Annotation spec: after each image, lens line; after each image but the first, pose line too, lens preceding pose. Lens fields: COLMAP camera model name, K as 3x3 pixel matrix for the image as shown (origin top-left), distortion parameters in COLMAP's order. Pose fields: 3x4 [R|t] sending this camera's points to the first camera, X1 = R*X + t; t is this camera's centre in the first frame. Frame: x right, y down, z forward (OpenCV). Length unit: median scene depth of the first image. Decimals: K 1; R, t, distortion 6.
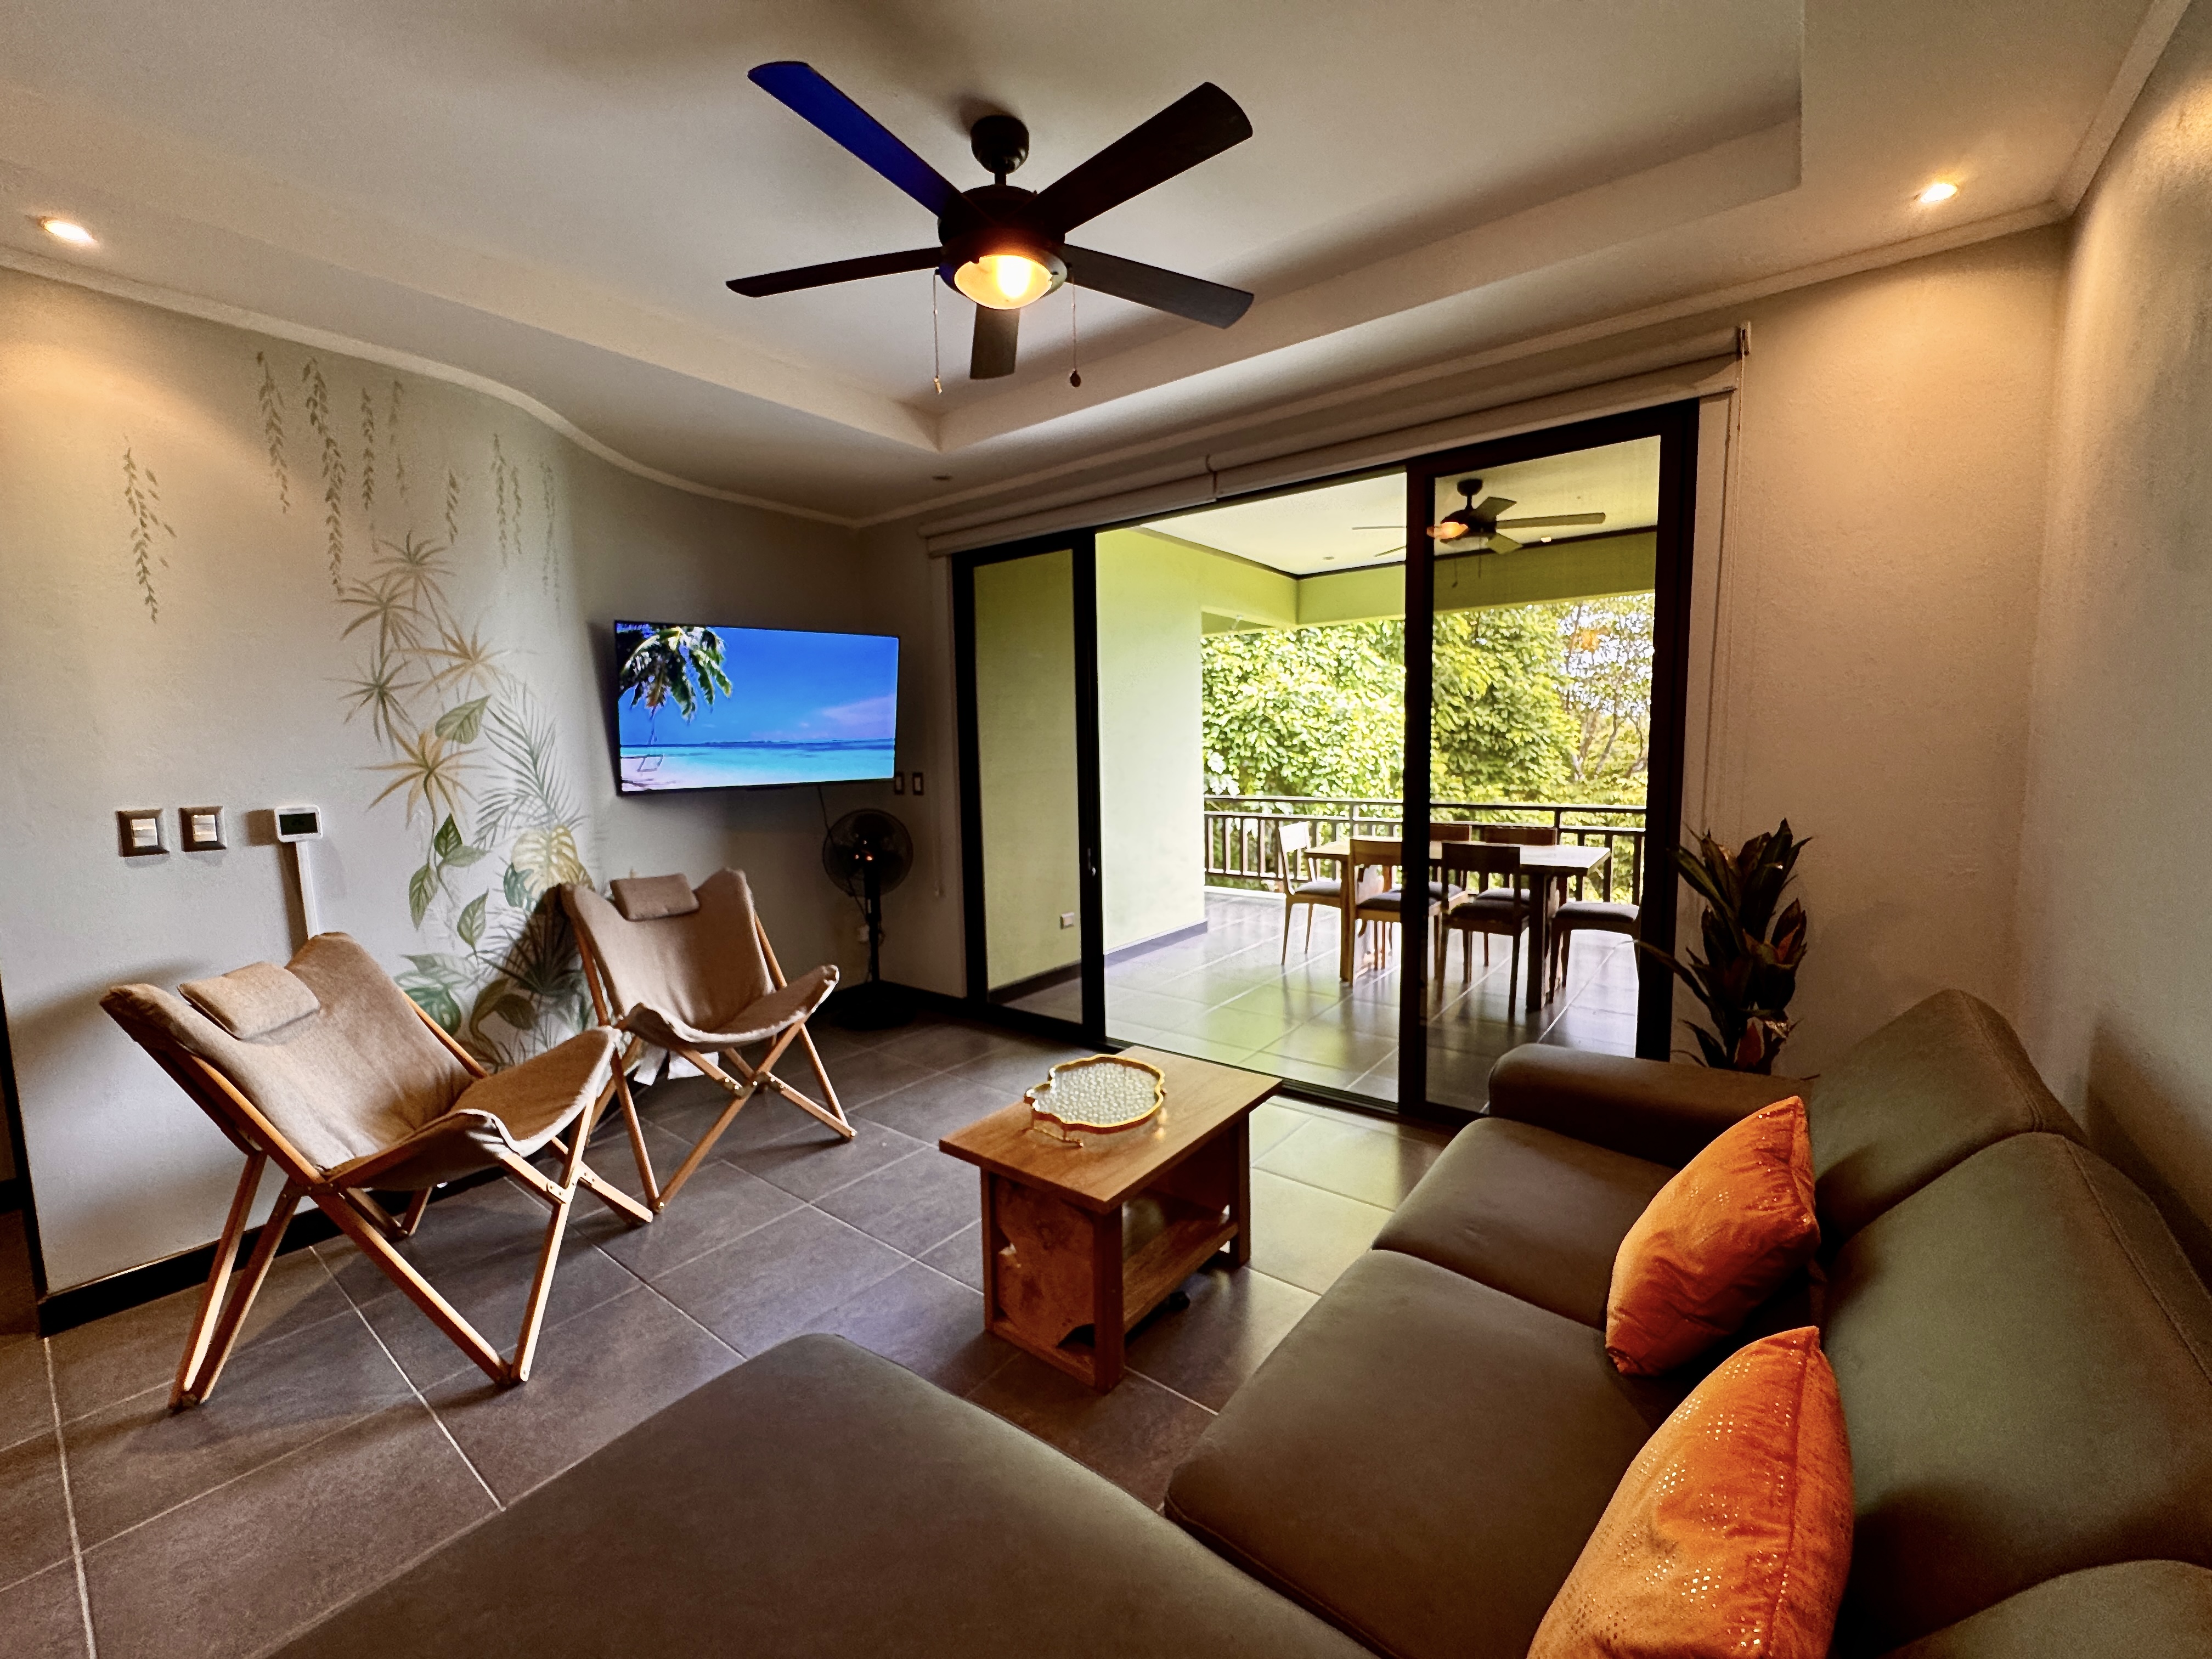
lens RADIAL K [[893.7, 0, 1106.0], [0, 893.7, 829.5], [0, 0, 1]] dist [-0.002540, 0.000101]
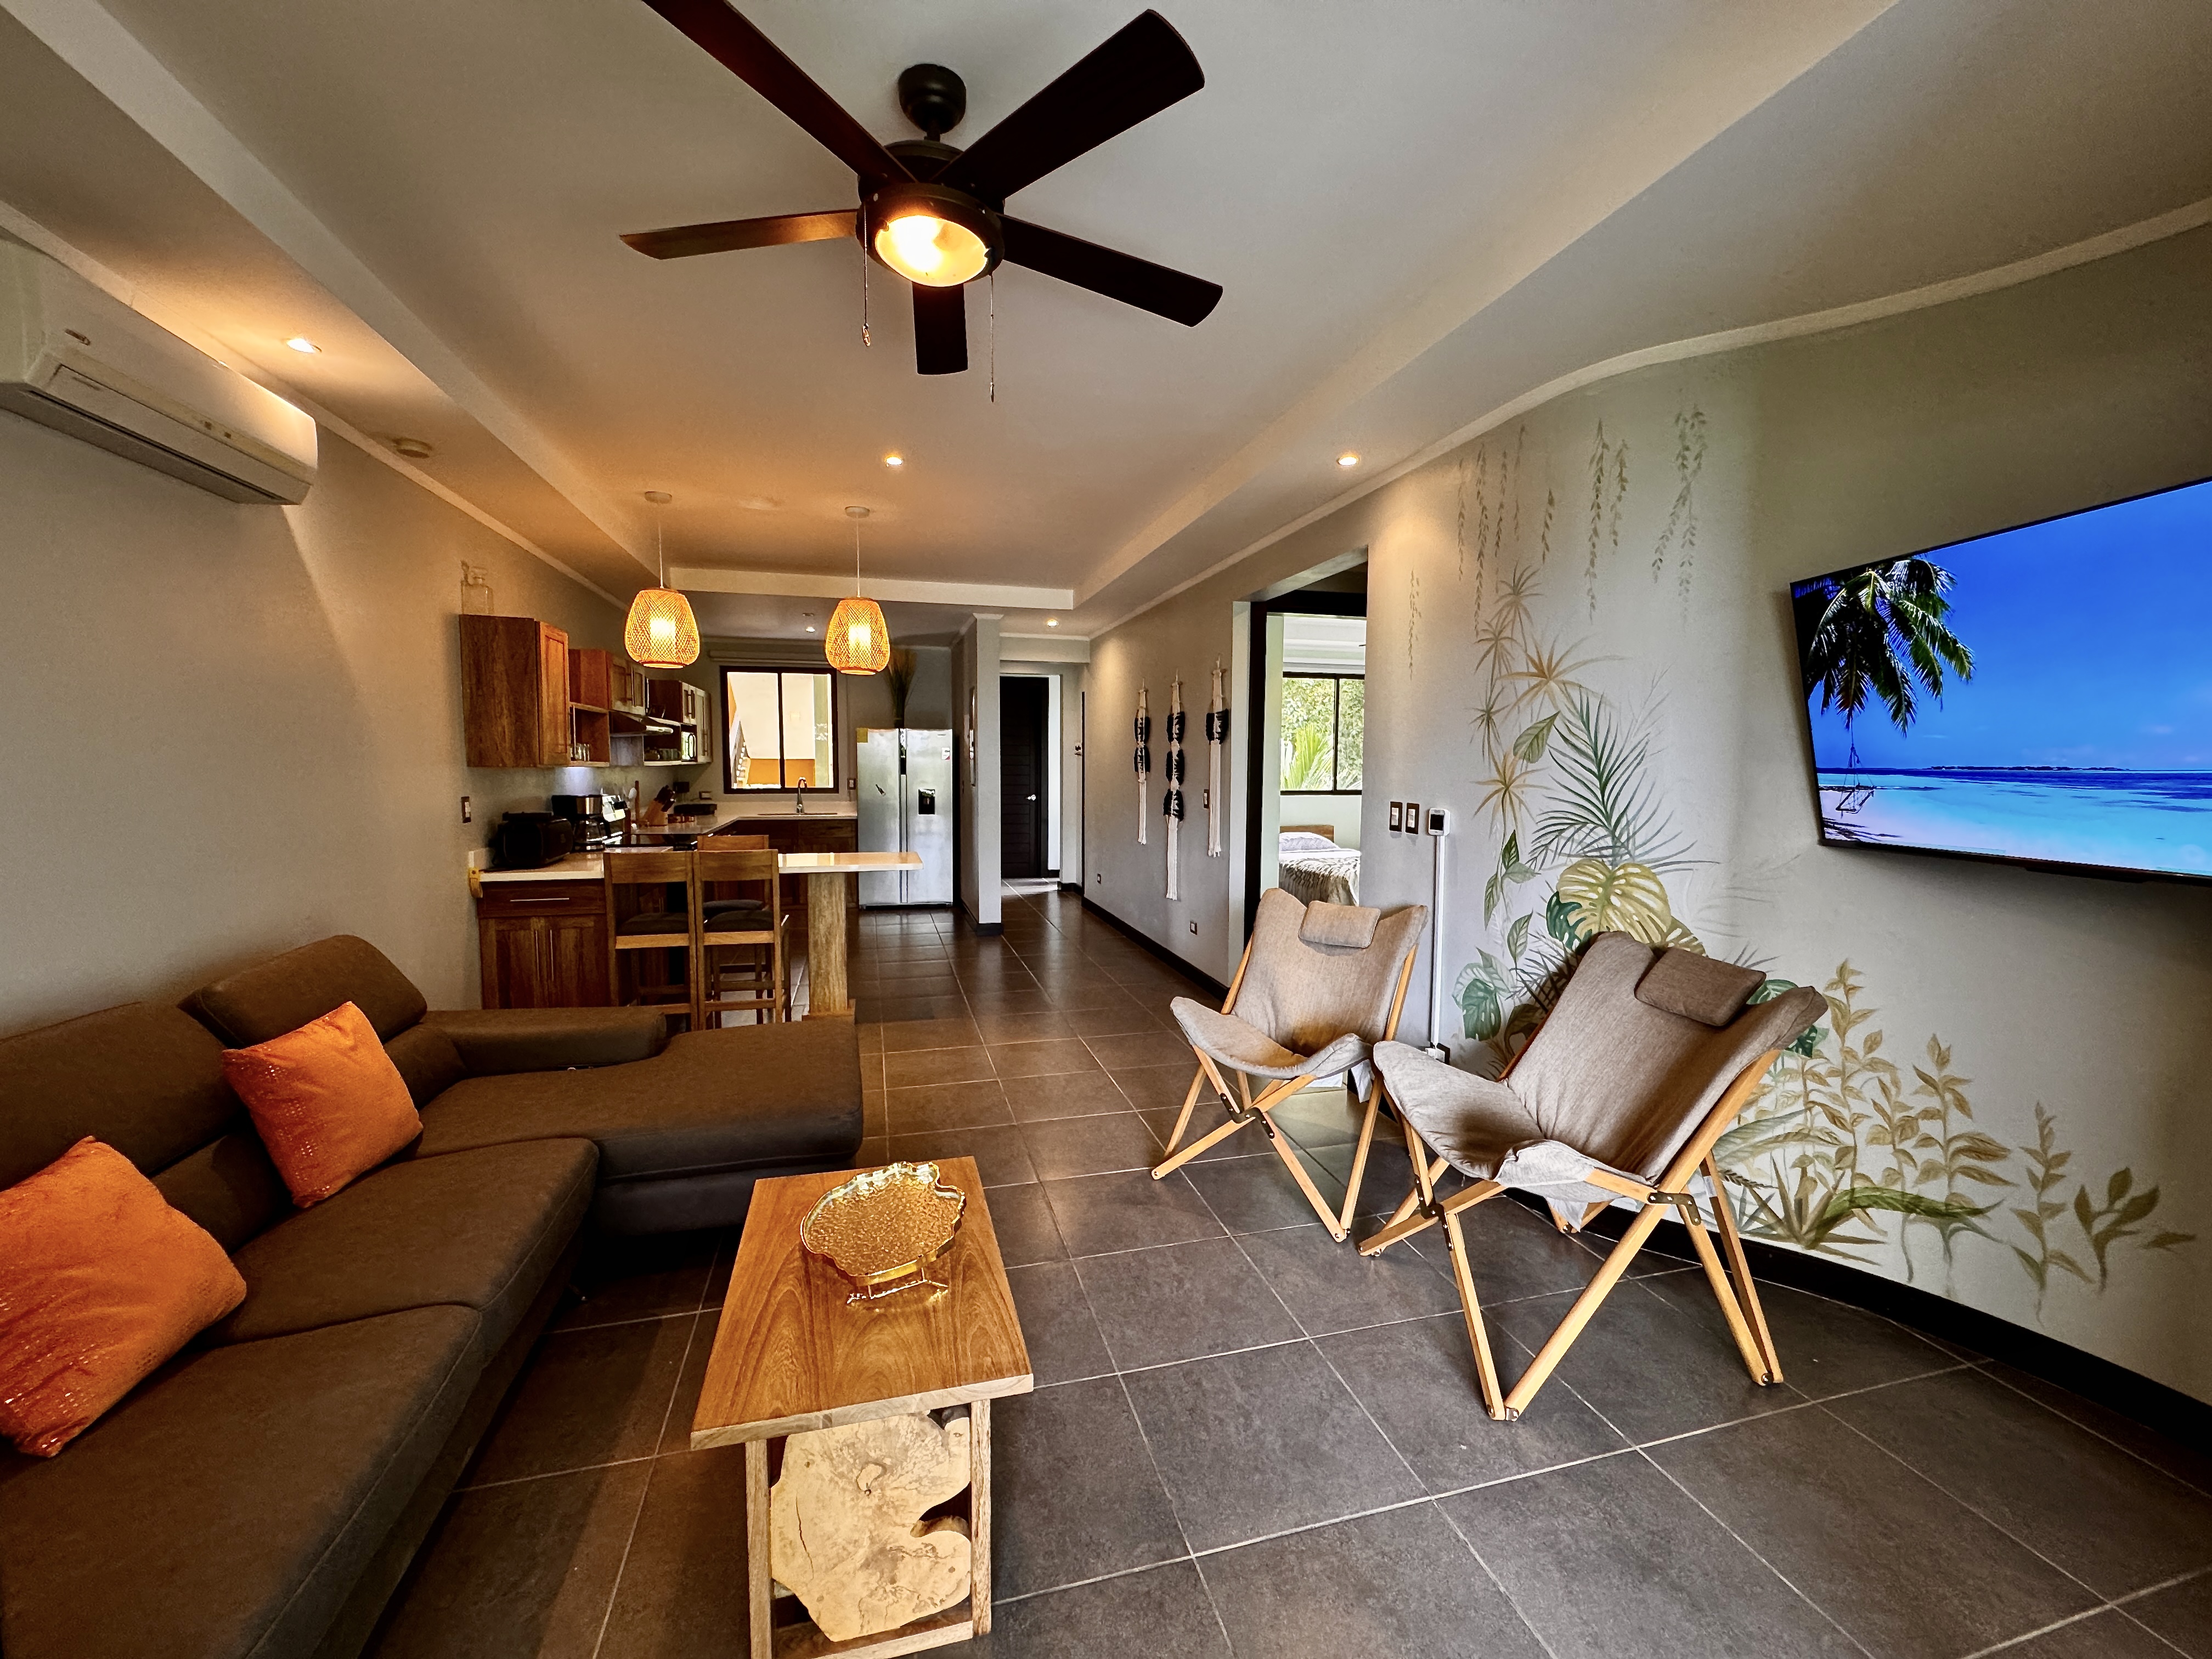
lens RADIAL K [[881.2, 0, 1106.0], [0, 881.2, 829.5], [0, 0, 1]] dist [0.001590, 0.000007]
pose [[-0.601964, 0.077354, -0.794767, 0.356543], [-0.074176, 0.985577, 0.152107, -0.134995], [0.795070, 0.150515, -0.587544, 1.190146]]
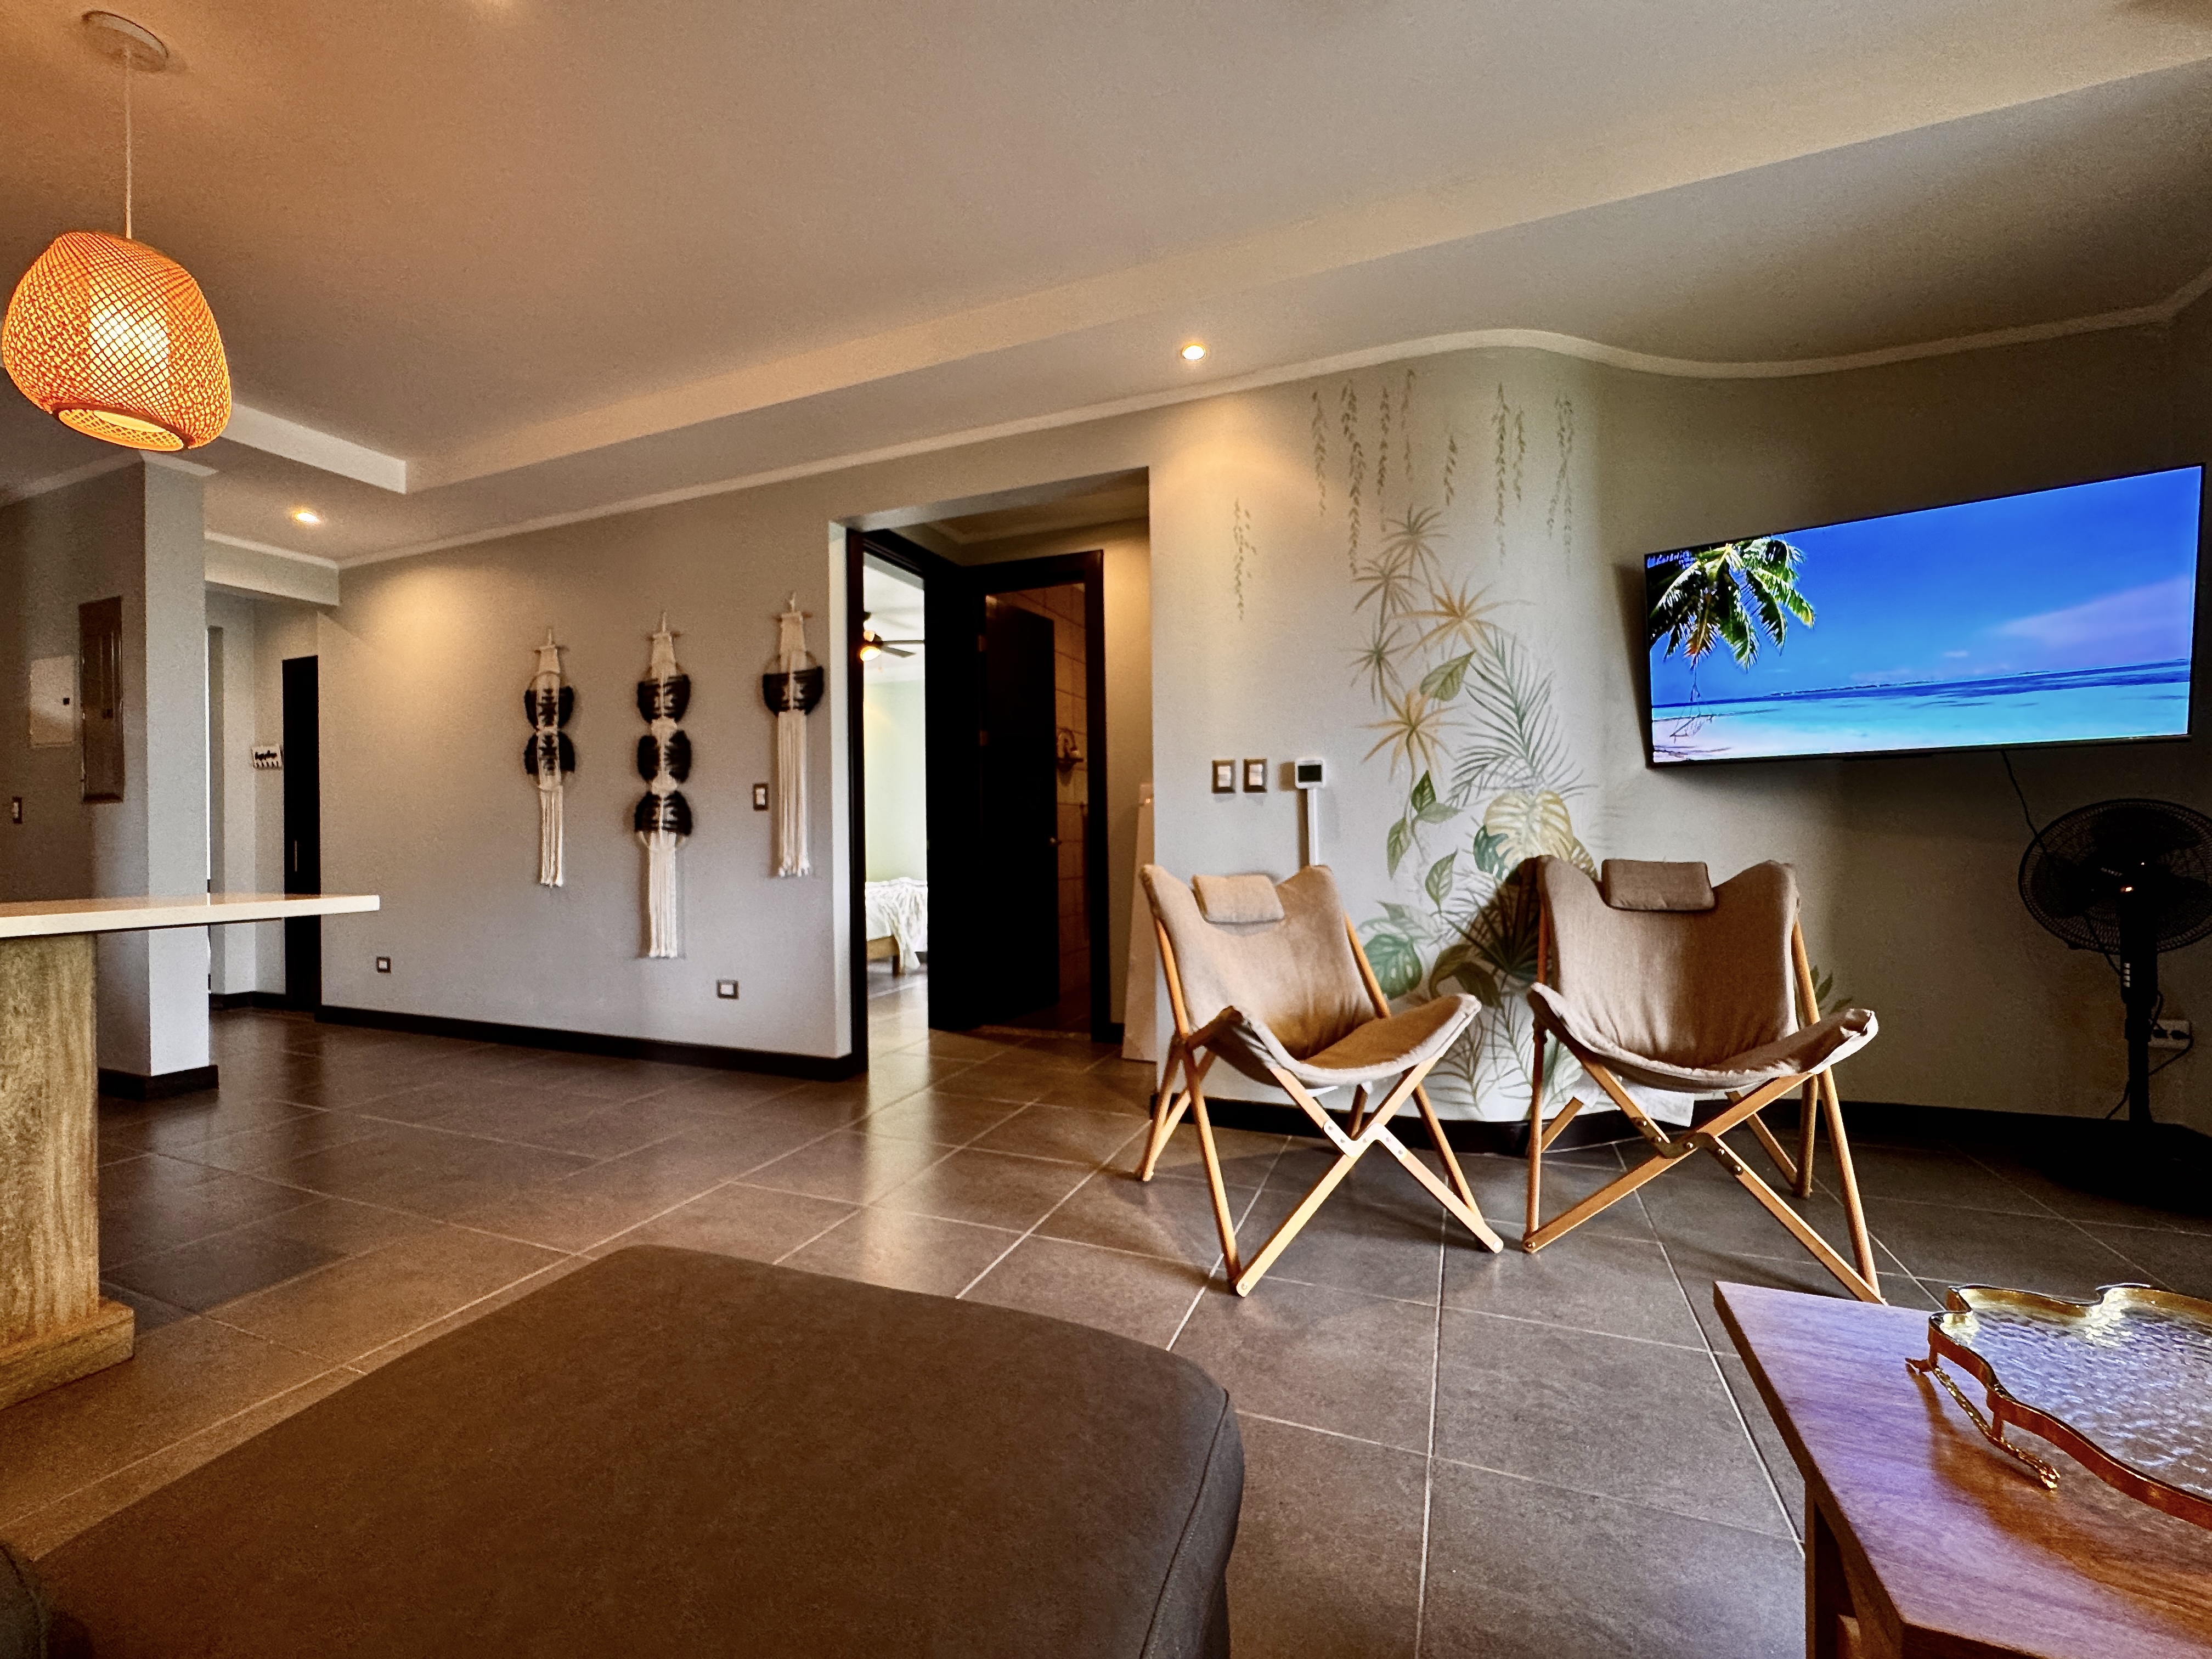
lens RADIAL K [[893.7, 0, 1106.0], [0, 893.7, 829.5], [0, 0, 1]] dist [-0.002540, 0.000101]
pose [[0.273037, 0.011142, -0.961939, 0.142440], [-0.090260, 0.995819, -0.014085, 0.094584], [0.957760, 0.090670, 0.272901, 0.366114]]
